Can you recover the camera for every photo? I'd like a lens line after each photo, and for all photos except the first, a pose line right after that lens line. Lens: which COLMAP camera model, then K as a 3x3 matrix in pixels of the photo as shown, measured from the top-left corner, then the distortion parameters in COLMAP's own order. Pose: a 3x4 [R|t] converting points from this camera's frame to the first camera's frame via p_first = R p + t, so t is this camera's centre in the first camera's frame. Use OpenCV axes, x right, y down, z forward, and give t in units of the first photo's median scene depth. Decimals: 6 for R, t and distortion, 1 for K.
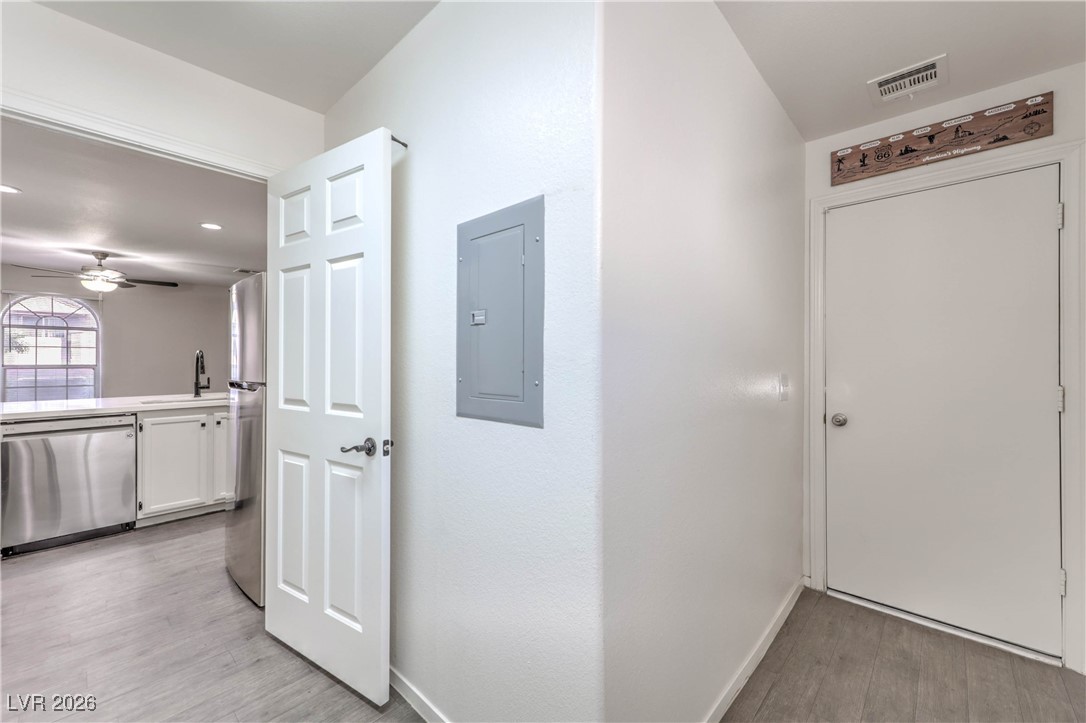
lens RADIAL K [[438.1, 0, 546.1], [0, 438.1, 360.2], [0, 0, 1]] dist [0.011222, -0.000139]
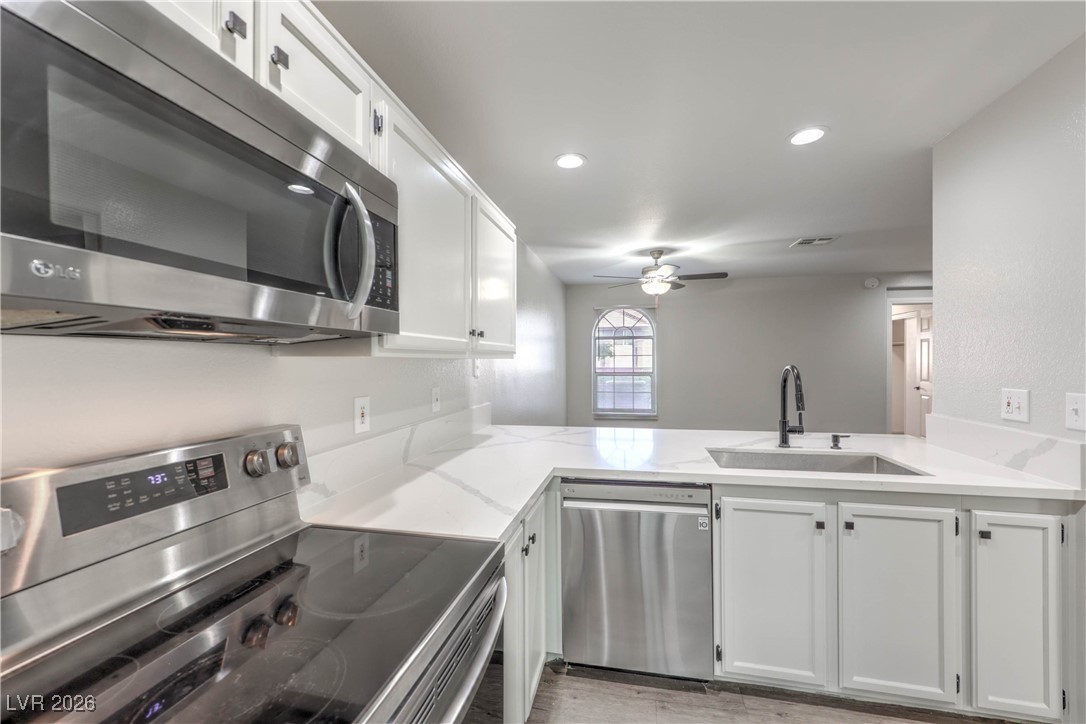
lens RADIAL K [[438.1, 0, 546.1], [0, 438.1, 360.7], [0, 0, 1]] dist [0.011222, -0.000139]
pose [[0.518019, -0.003372, -0.855362, -0.438506], [0.006385, 0.999980, -0.000075, -0.027387], [0.855345, -0.005423, 0.518030, 0.420757]]
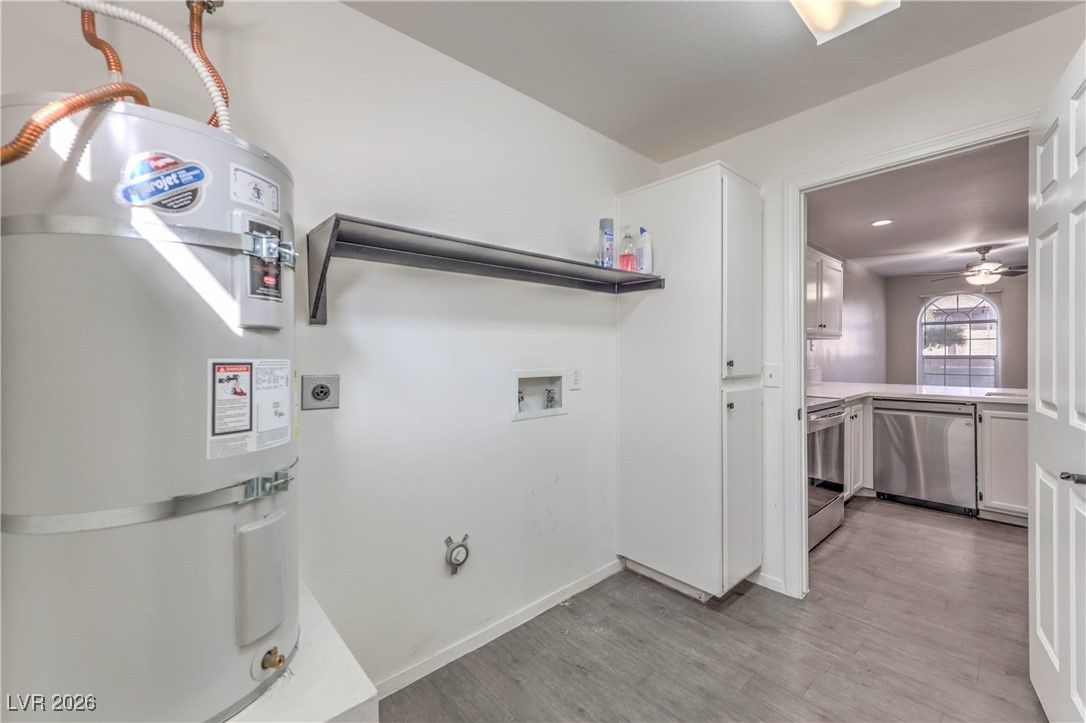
lens RADIAL K [[432.2, 0, 542.0], [0, 432.2, 355.2], [0, 0, 1]] dist [0.000995, 0.000044]
pose [[-0.096019, 0.004235, -0.995371, 0.120555], [0.005631, 0.999977, 0.003711, -0.000254], [0.995364, -0.005248, -0.096040, 0.083496]]
